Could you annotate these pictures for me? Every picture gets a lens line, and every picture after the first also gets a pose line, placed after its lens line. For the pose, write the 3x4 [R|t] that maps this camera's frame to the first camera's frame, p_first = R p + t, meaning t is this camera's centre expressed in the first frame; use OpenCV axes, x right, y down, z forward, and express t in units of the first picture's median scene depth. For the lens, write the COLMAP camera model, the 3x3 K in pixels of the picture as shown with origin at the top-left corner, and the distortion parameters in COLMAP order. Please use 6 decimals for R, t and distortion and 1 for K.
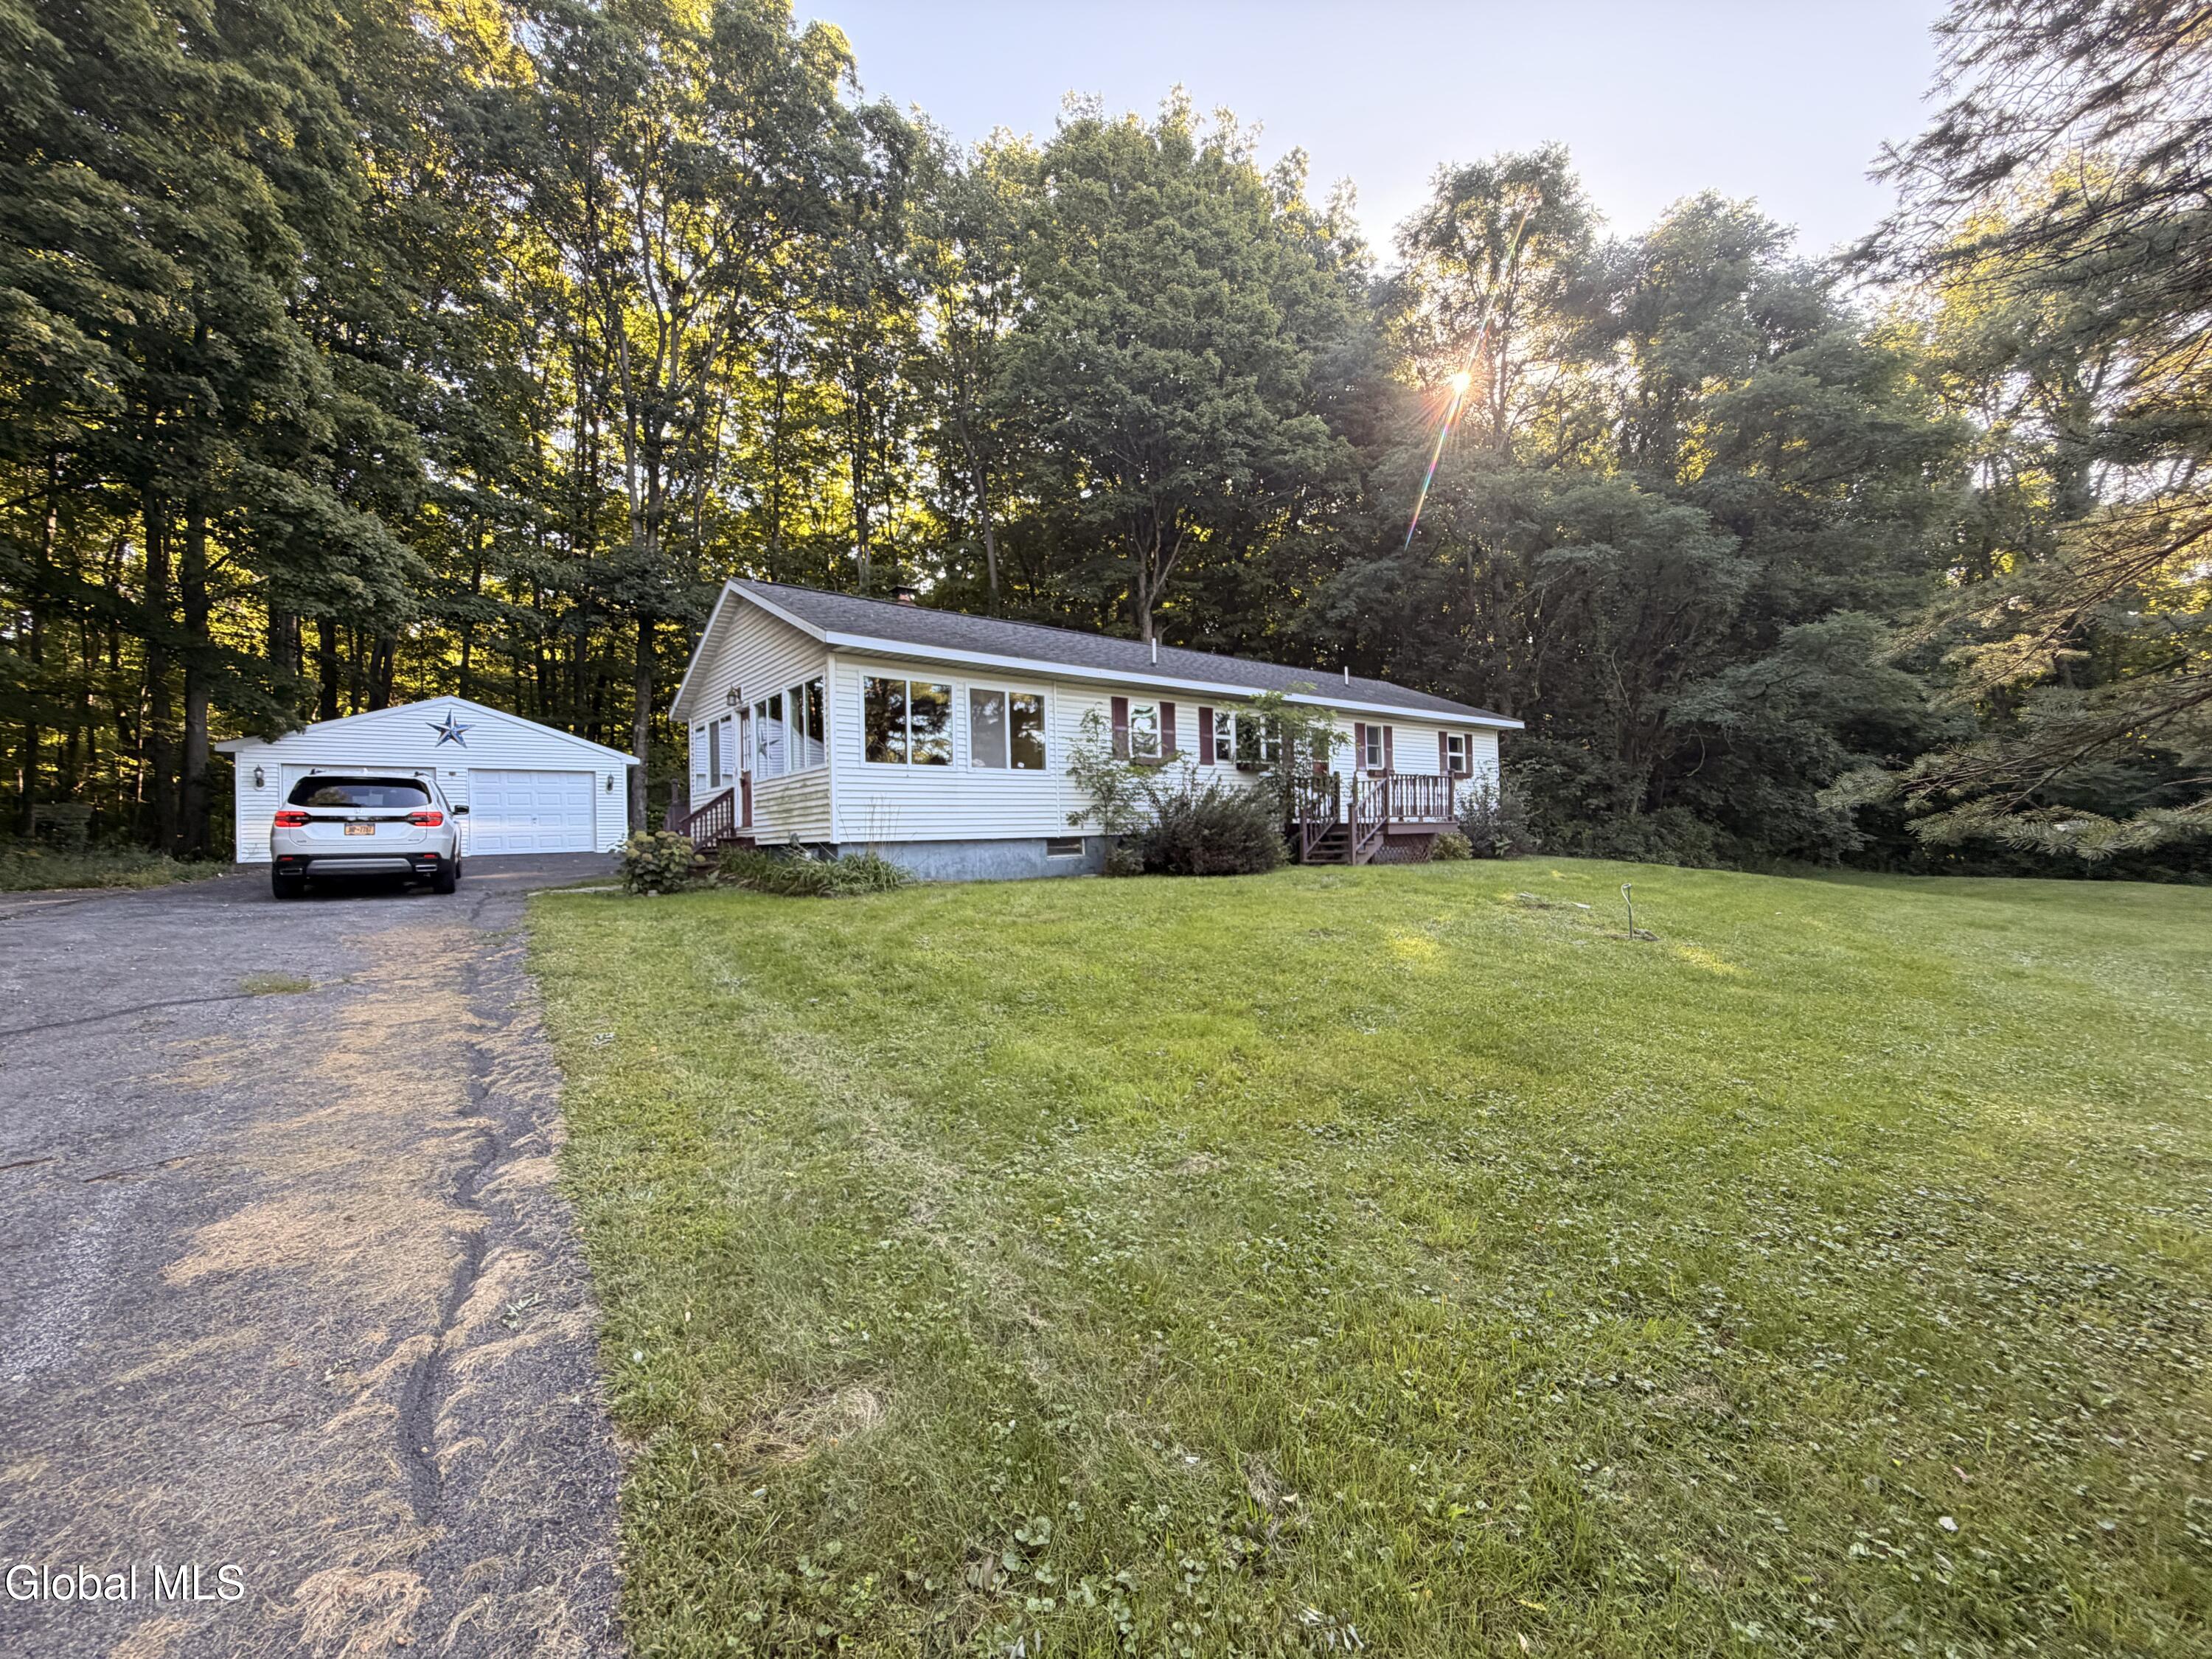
lens RADIAL K [[881.6, 0, 1098.1], [0, 881.6, 827.0], [0, 0, 1]] dist [0.000427, 0.000433]
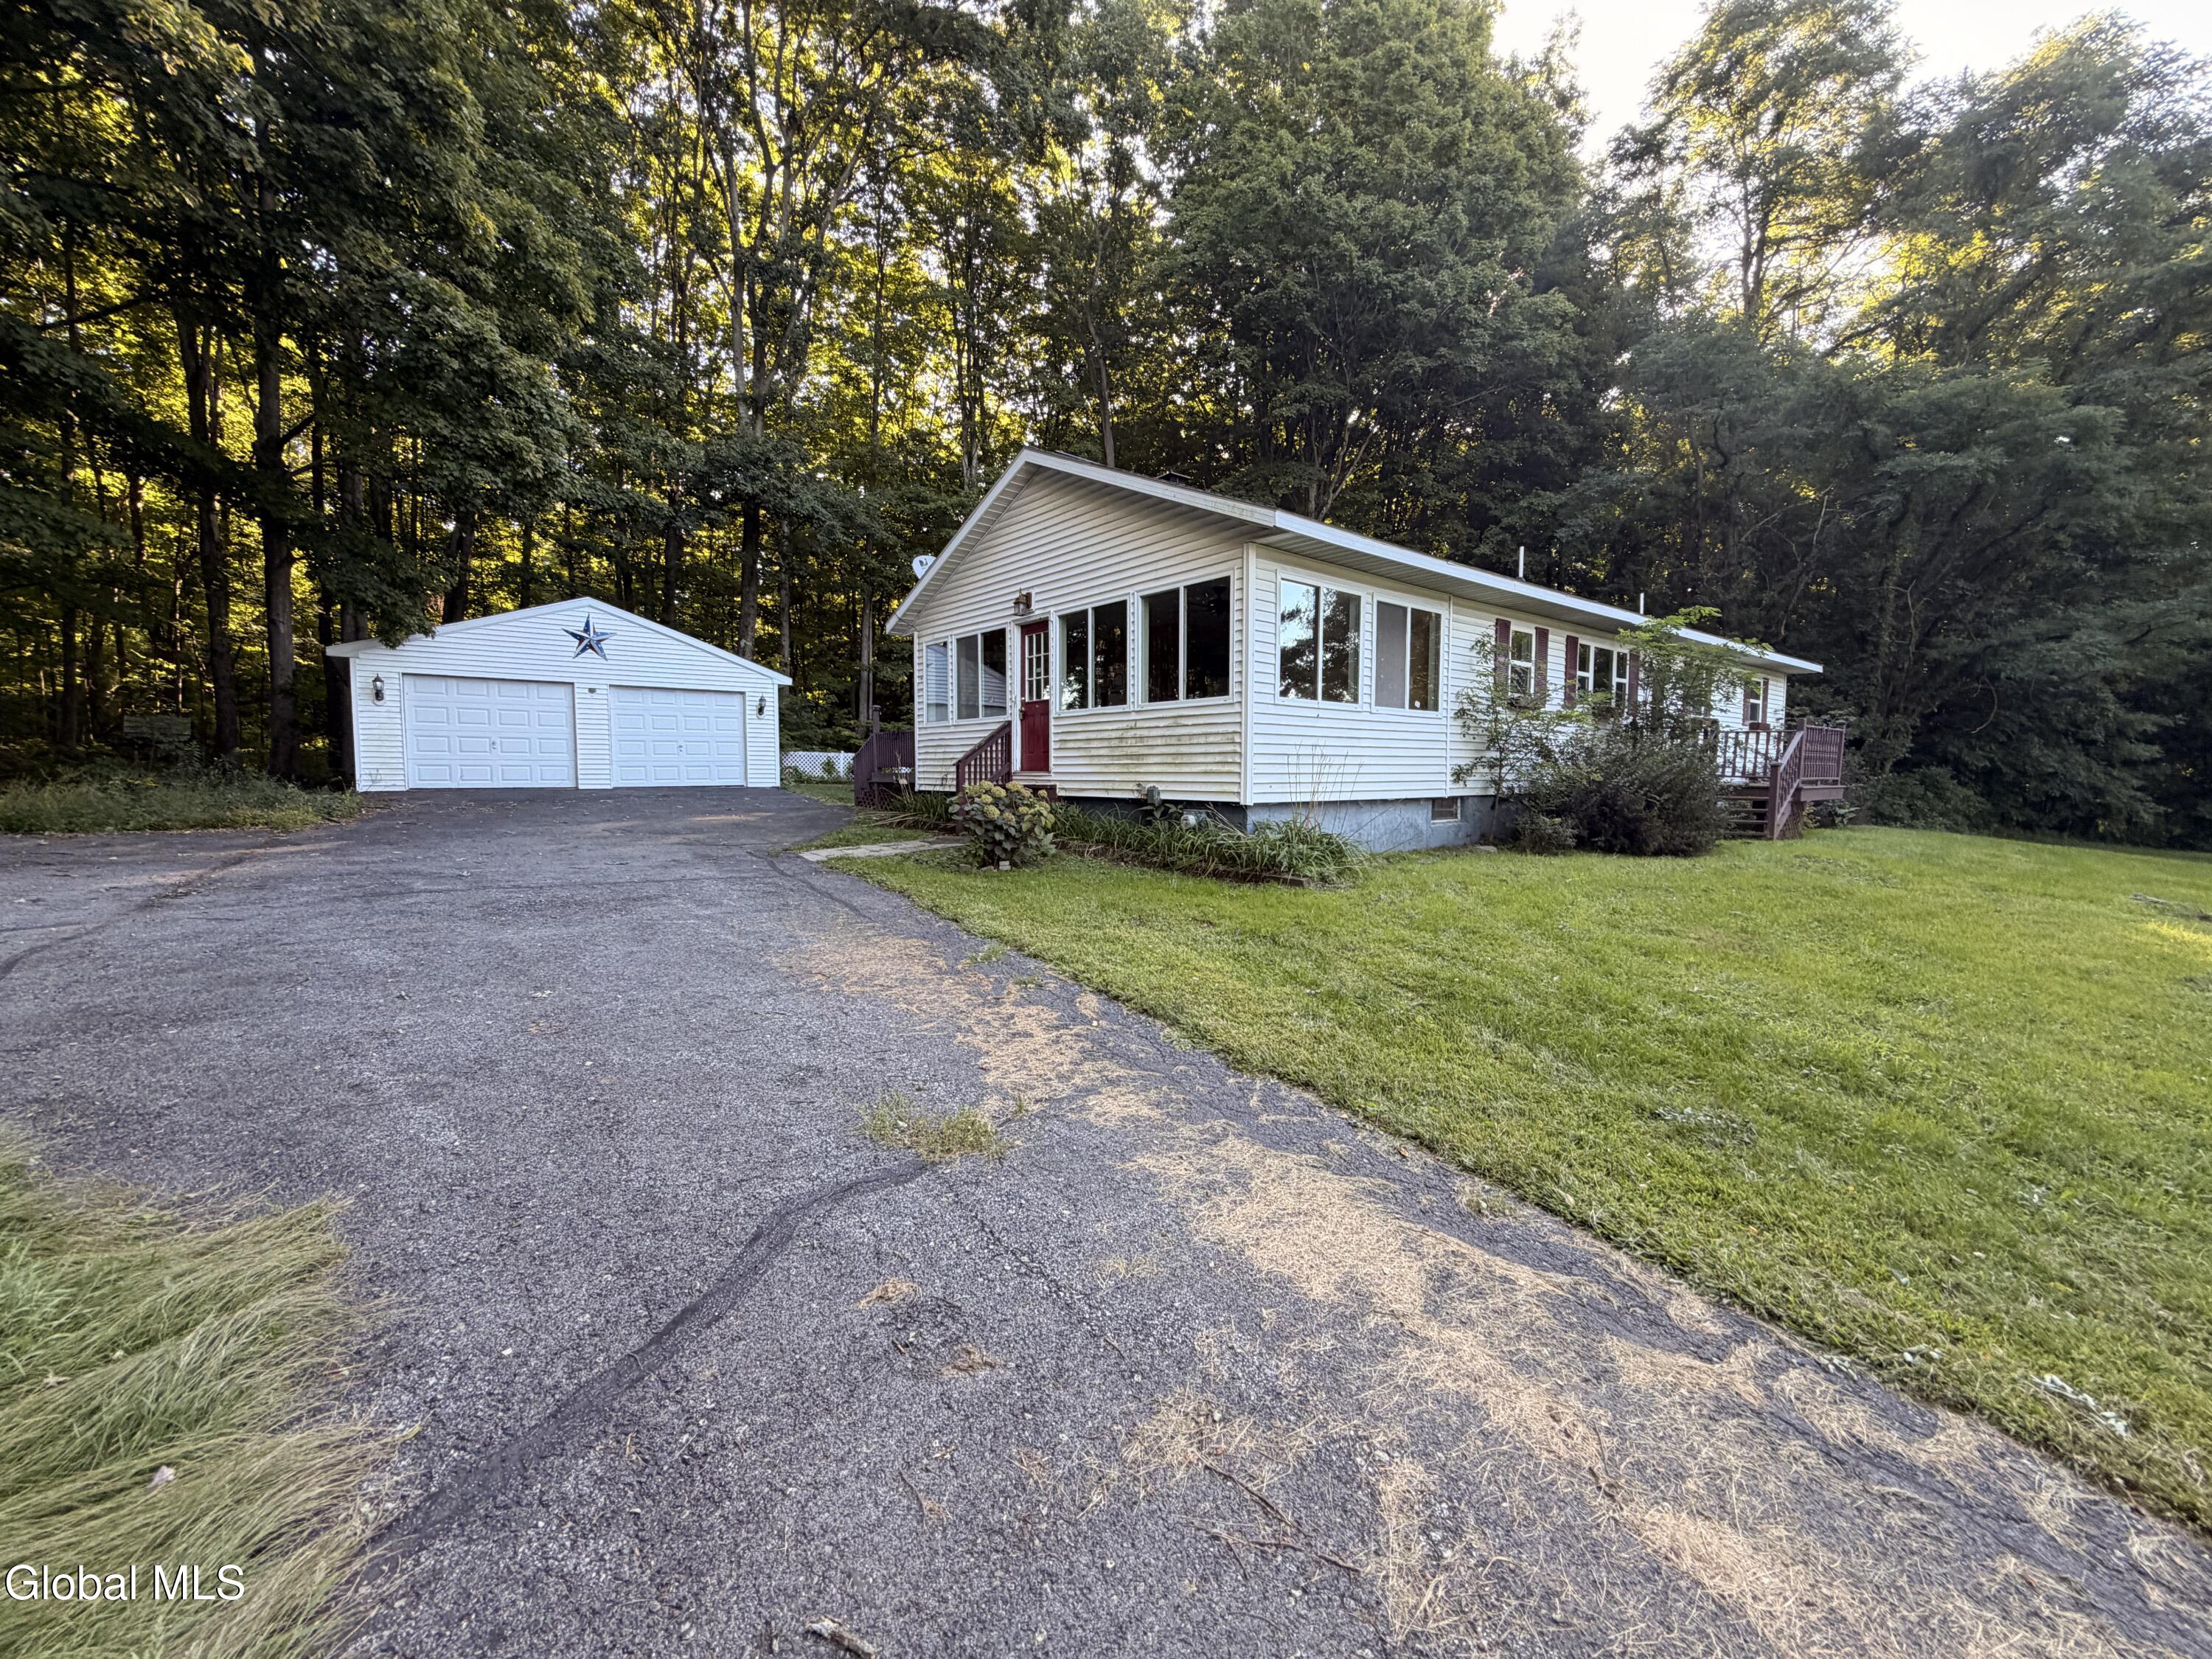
lens RADIAL K [[881.6, 0, 1103.2], [0, 881.6, 830.1], [0, 0, 1]] dist [0.000427, 0.000433]
pose [[0.999596, 0.028410, 0.001274, -0.282778], [-0.028420, 0.996298, 0.081127, -0.011759], [0.001035, -0.081131, 0.996703, 0.171533]]
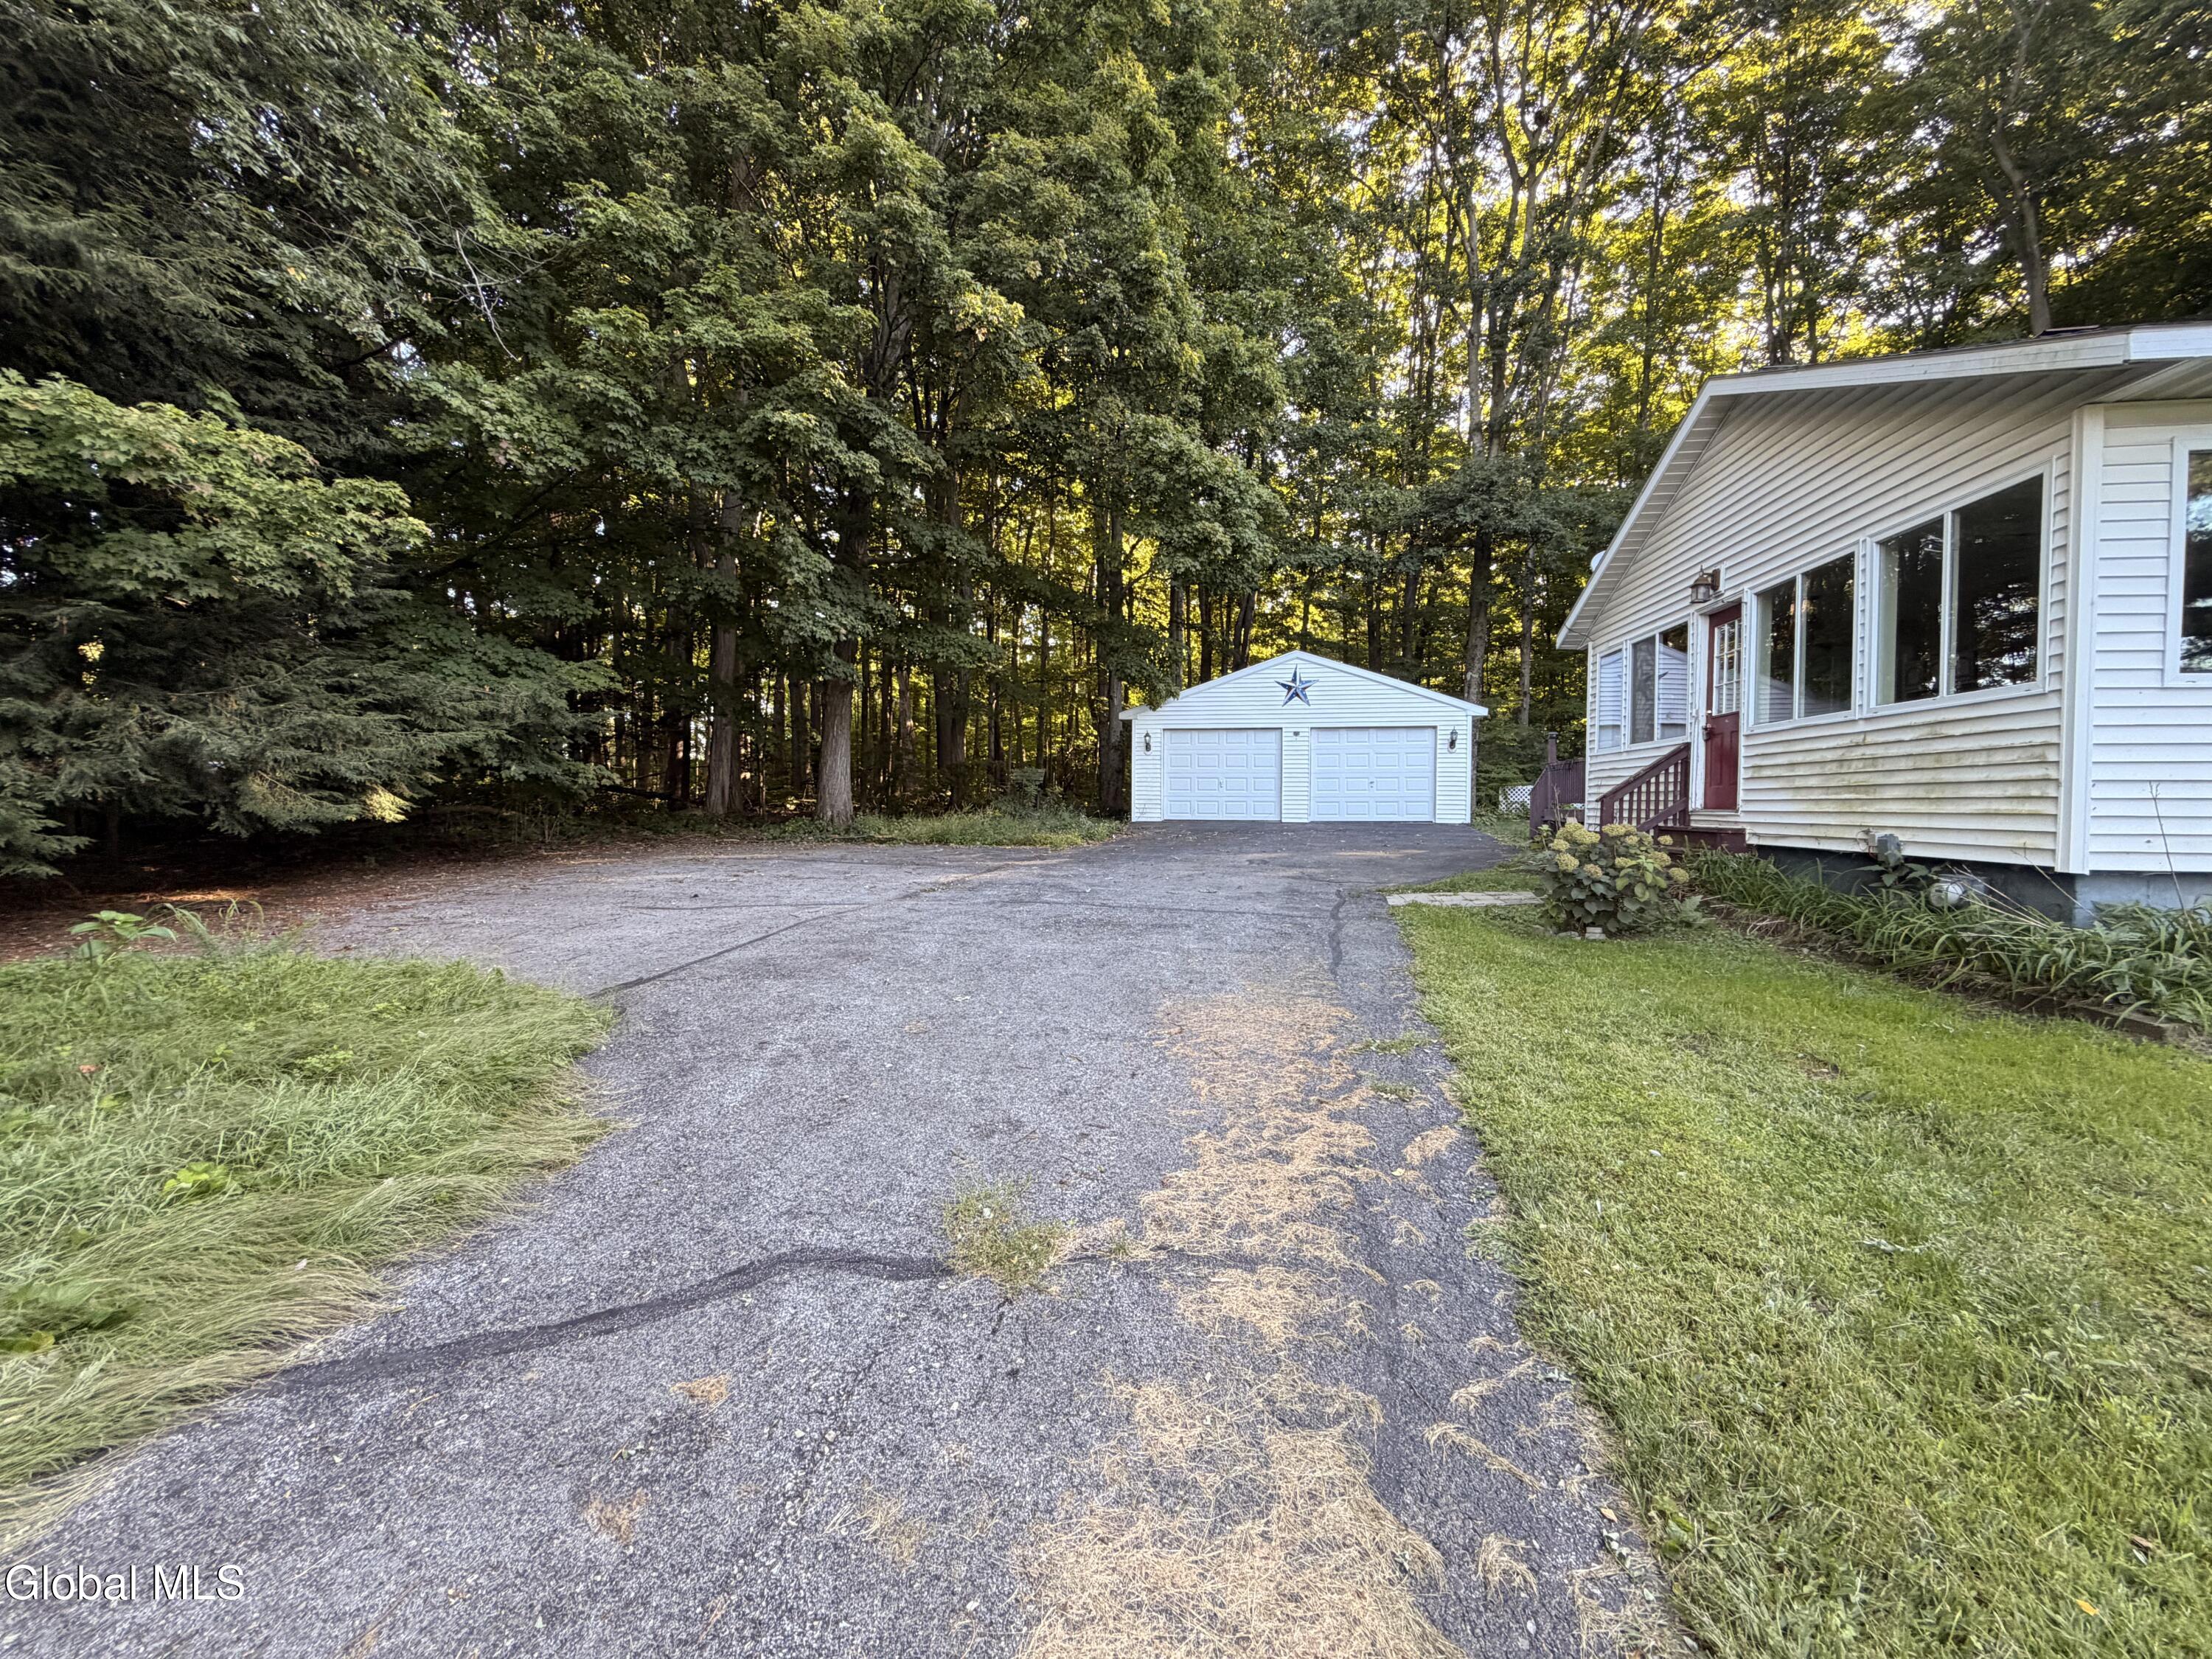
lens RADIAL K [[881.6, 0, 1093.6], [0, 881.6, 826.4], [0, 0, 1]] dist [0.000427, 0.000433]
pose [[0.660469, 0.049097, -0.749246, -0.197194], [-0.011183, 0.998392, 0.055565, -0.014467], [0.750770, -0.028321, 0.659956, 0.255160]]
